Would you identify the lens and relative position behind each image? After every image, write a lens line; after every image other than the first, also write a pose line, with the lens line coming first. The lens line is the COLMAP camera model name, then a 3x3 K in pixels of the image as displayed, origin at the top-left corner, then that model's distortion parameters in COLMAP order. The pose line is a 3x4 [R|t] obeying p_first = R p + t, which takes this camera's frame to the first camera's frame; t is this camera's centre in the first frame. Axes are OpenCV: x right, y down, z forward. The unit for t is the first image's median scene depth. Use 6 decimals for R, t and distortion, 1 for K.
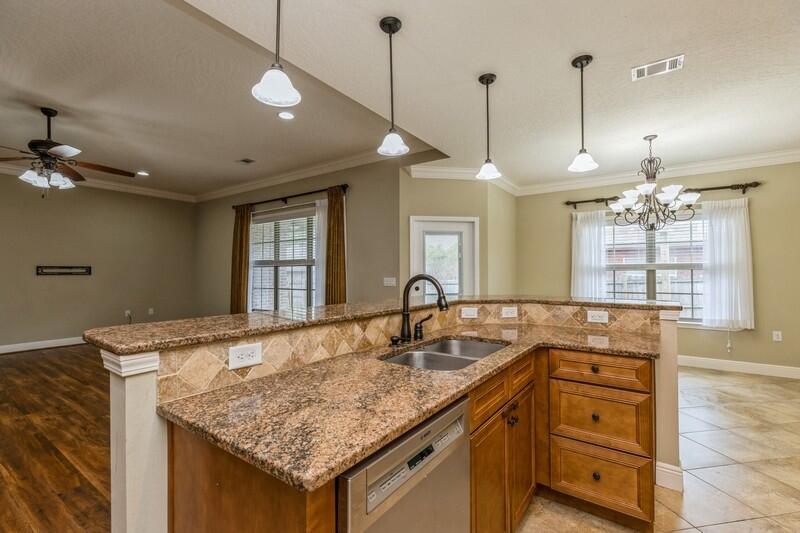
lens RADIAL K [[360.5, 0, 403.0], [0, 360.5, 266.5], [0, 0, 1]] dist [0.009980, -0.003236]
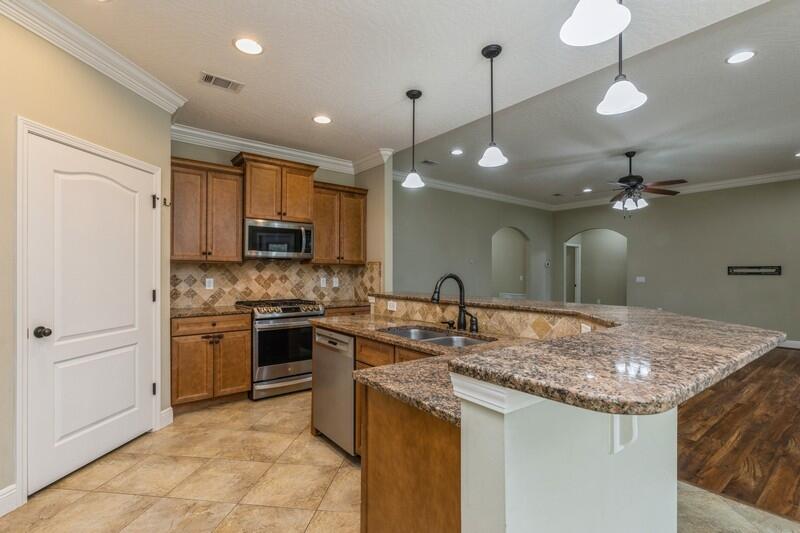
lens RADIAL K [[379.8, 0, 400.7], [0, 379.8, 270.3], [0, 0, 1]] dist [-0.000455, 0.000700]
pose [[-0.283045, -0.003024, -0.959102, 0.441657], [0.012902, 0.999893, -0.006960, 0.006300], [0.959020, -0.014344, -0.282976, 0.398983]]
